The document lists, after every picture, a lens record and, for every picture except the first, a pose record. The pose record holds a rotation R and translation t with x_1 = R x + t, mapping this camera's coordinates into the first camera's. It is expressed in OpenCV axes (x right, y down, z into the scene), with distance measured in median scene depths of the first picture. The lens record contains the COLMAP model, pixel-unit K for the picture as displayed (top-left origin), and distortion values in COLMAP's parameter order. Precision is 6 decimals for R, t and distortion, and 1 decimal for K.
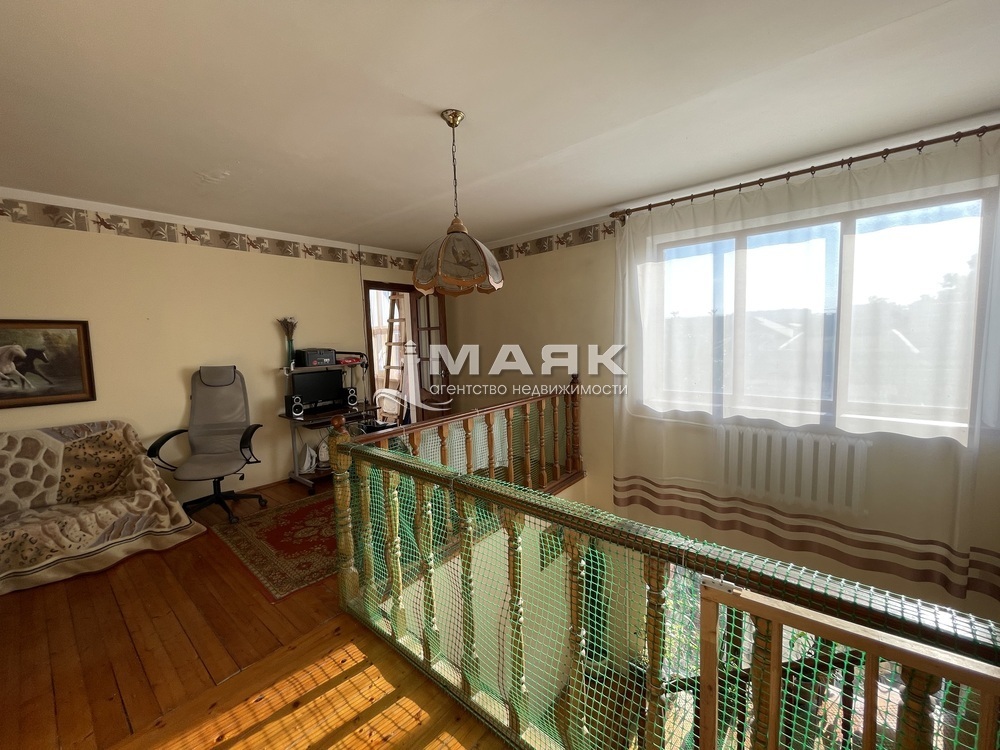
lens RADIAL K [[404.8, 0, 505.1], [0, 404.8, 372.9], [0, 0, 1]] dist [-0.003352, -0.000223]
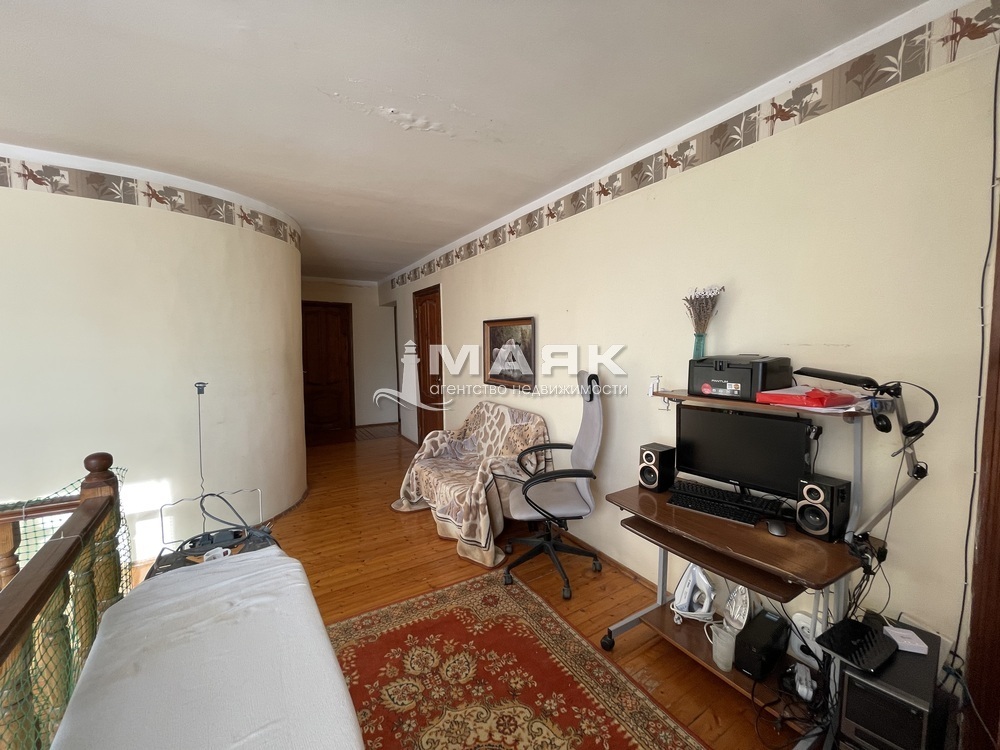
lens RADIAL K [[404.8, 0, 505.1], [0, 404.8, 372.9], [0, 0, 1]] dist [-0.003352, -0.000223]
pose [[-0.295872, 0.100269, -0.949951, -0.002522], [-0.066012, 0.989952, 0.125051, -0.109990], [0.952944, 0.099707, -0.286280, 1.238177]]
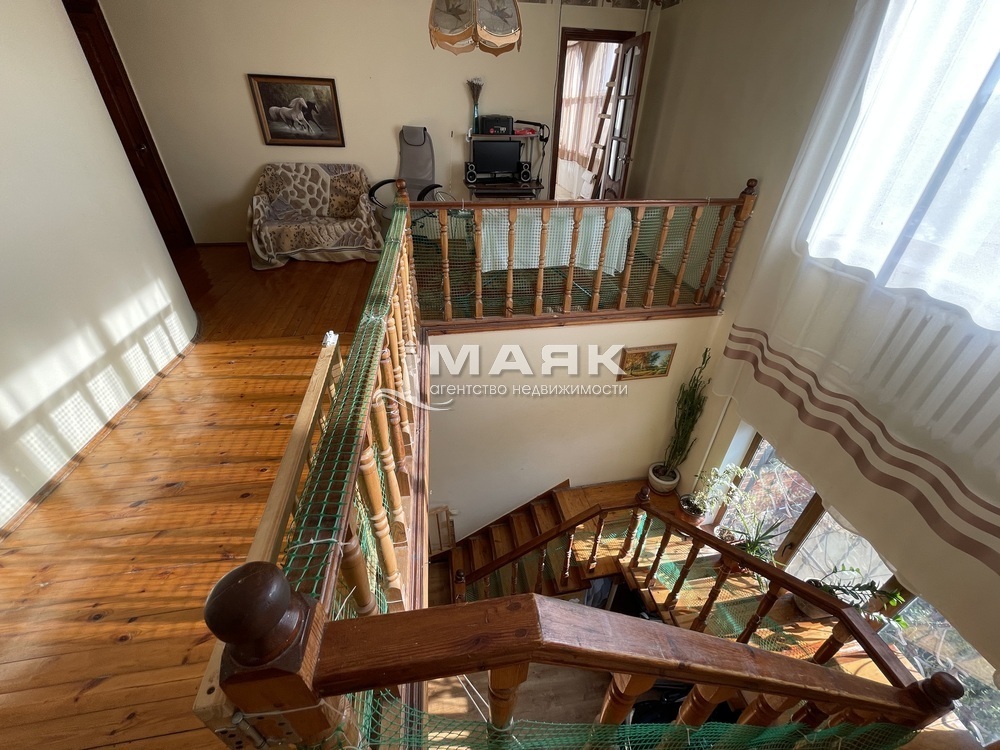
lens RADIAL K [[404.8, 0, 505.1], [0, 404.8, 372.9], [0, 0, 1]] dist [-0.003352, -0.000223]
pose [[0.757856, 0.398942, -0.516236, 0.473358], [-0.104163, 0.855098, 0.507895, -0.033856], [0.644053, -0.331138, 0.689596, 0.117559]]
